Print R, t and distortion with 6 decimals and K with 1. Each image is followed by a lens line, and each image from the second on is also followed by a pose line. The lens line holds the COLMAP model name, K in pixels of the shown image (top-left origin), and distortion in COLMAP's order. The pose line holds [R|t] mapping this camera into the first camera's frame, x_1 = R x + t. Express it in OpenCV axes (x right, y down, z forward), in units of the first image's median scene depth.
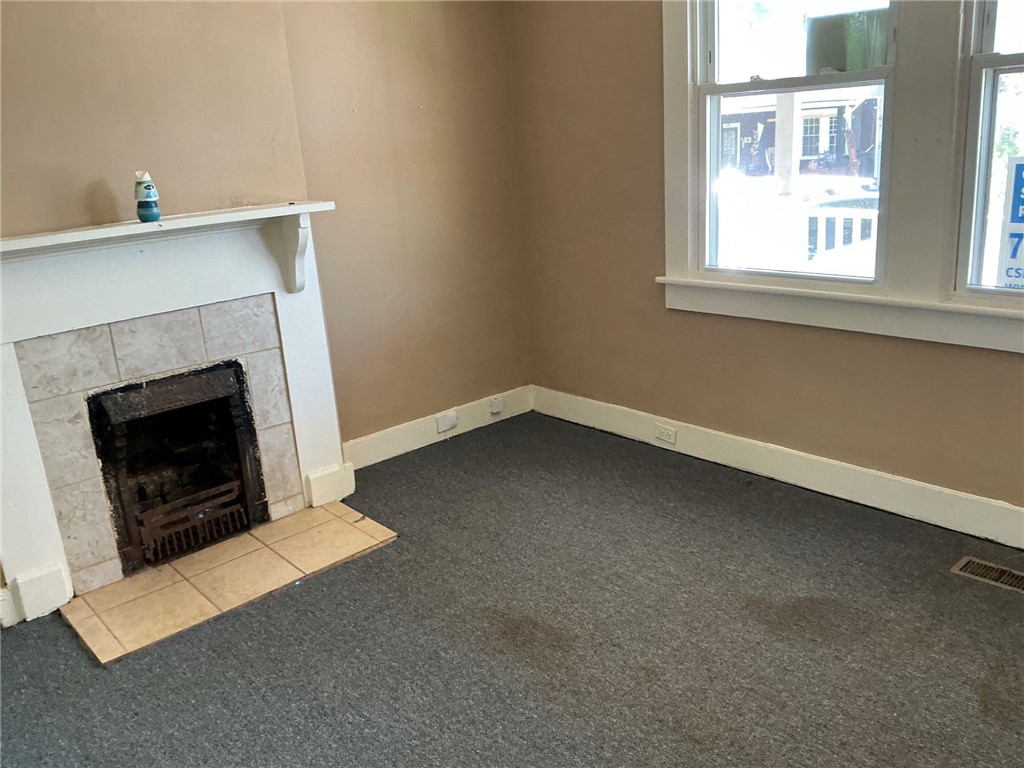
lens RADIAL K [[854.1, 0, 514.2], [0, 854.1, 383.1], [0, 0, 1]] dist [0.149466, -0.302561]
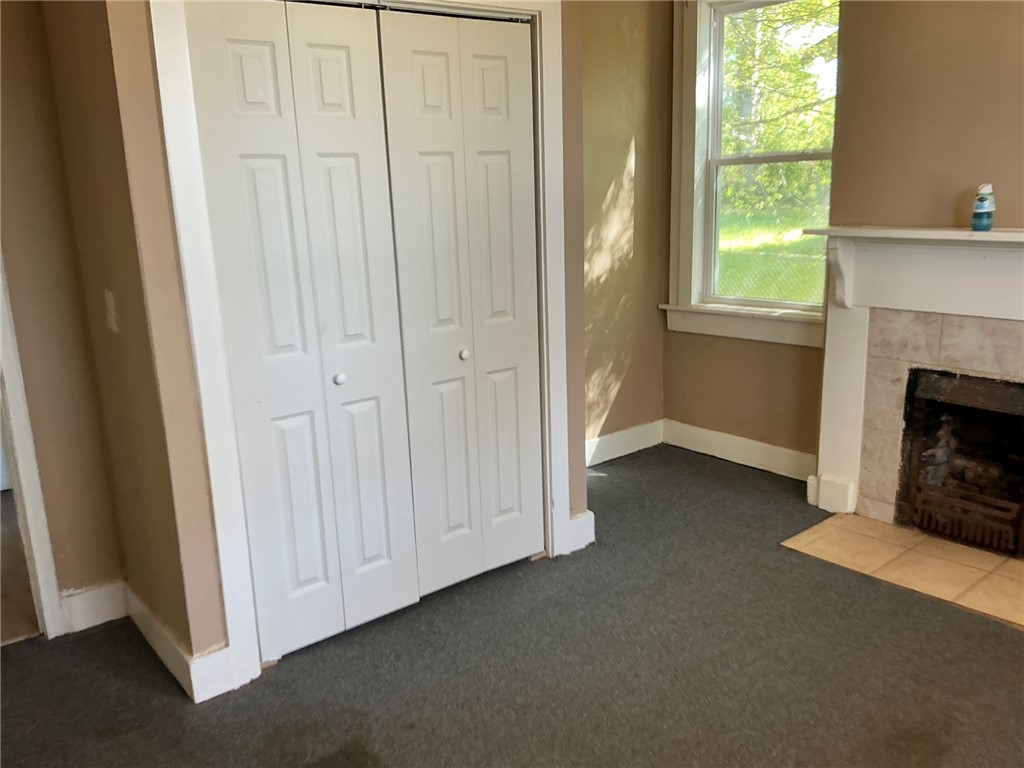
lens RADIAL K [[875.9, 0, 515.1], [0, 875.9, 402.5], [0, 0, 1]] dist [0.165608, -0.324938]
pose [[-0.057327, 0.316087, -0.946996, 0.704738], [-0.241756, 0.915930, 0.320353, -0.199186], [0.968642, 0.247307, 0.023908, 0.451469]]
